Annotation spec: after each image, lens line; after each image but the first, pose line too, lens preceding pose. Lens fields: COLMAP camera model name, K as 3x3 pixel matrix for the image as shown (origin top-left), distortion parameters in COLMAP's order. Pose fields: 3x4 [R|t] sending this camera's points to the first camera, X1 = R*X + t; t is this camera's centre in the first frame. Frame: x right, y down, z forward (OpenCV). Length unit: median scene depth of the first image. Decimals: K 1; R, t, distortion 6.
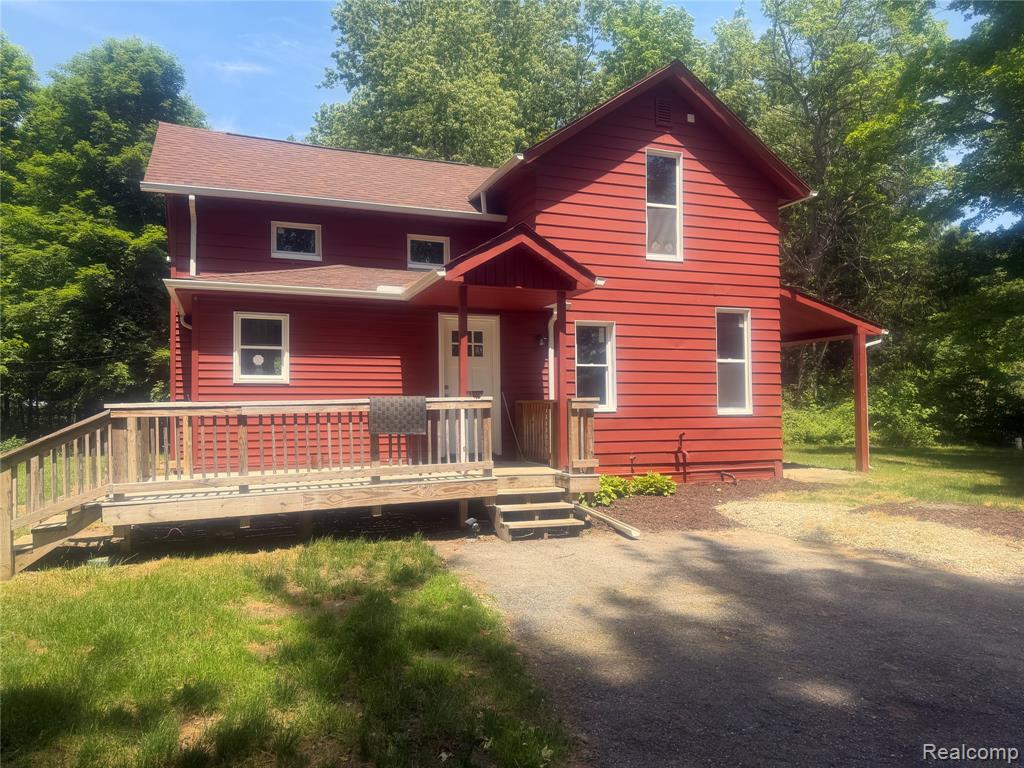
lens RADIAL K [[718.9, 0, 512.0], [0, 718.9, 384.0], [0, 0, 1]] dist [0.043127, -0.071960]
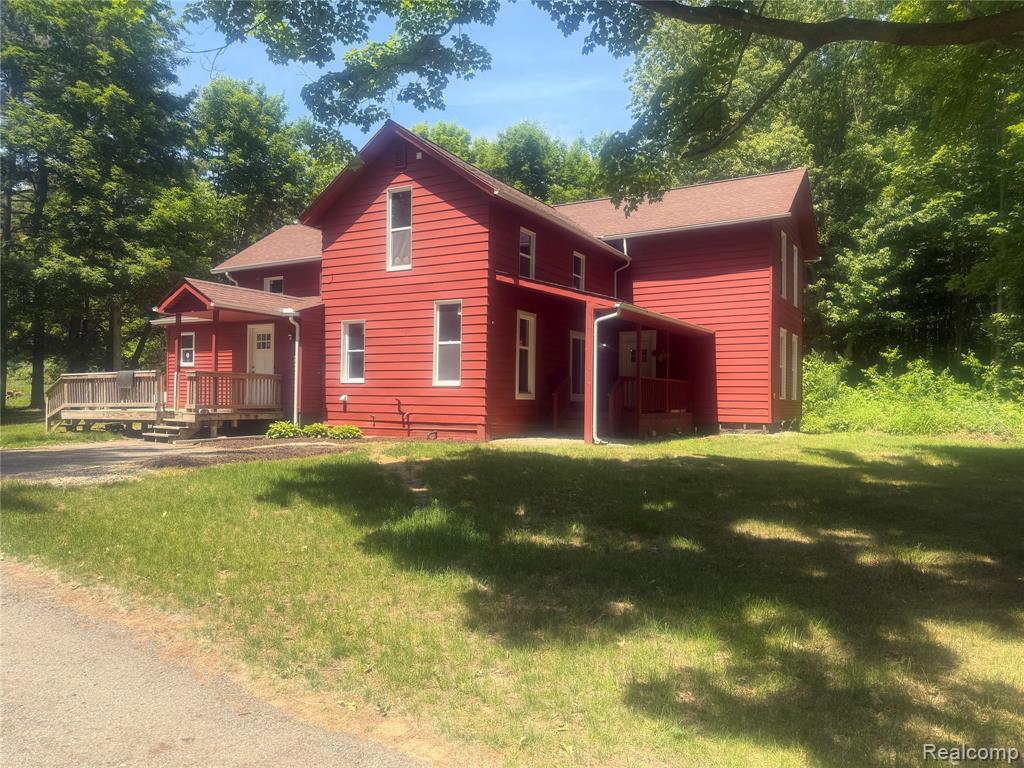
lens RADIAL K [[718.0, 0, 512.0], [0, 718.0, 384.0], [0, 0, 1]] dist [0.112364, -0.184279]
pose [[0.630869, -0.004201, -0.775878, 2.055612], [0.009982, 0.999947, 0.002702, 0.057101], [0.775825, -0.009449, 0.630877, 0.468475]]
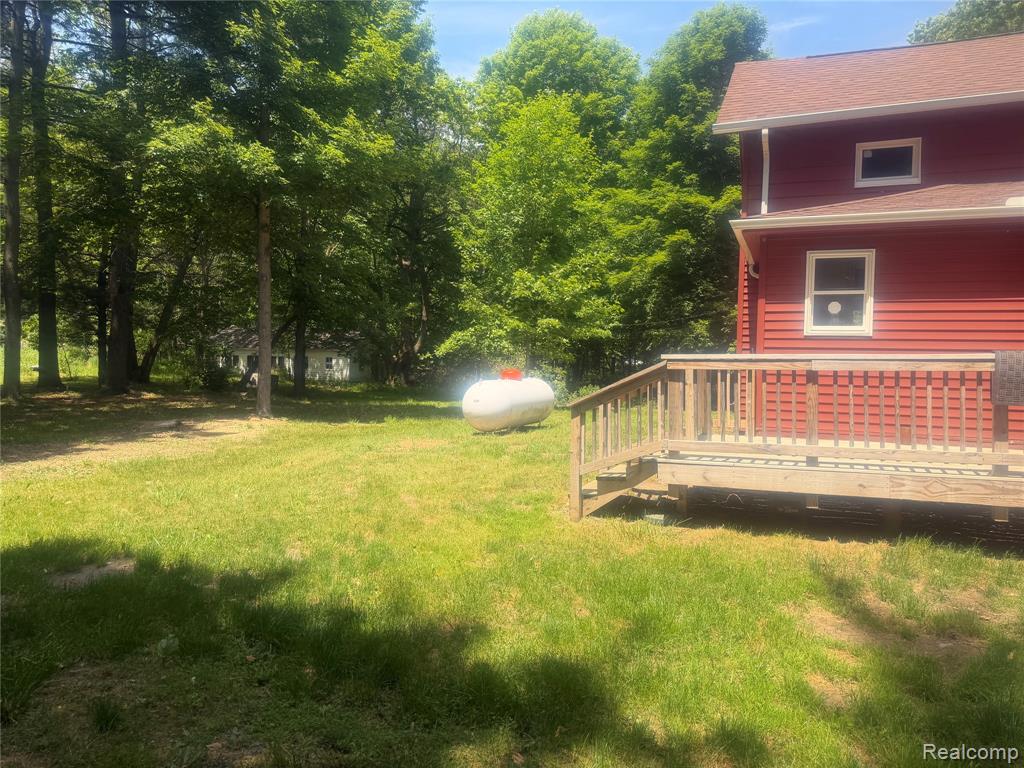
lens RADIAL K [[718.0, 0, 512.0], [0, 718.0, 384.0], [0, 0, 1]] dist [0.112364, -0.184279]
pose [[0.730135, 0.044058, -0.681881, -0.050275], [-0.007239, 0.998362, 0.056756, 0.011238], [0.683264, -0.036503, 0.729258, 0.141318]]
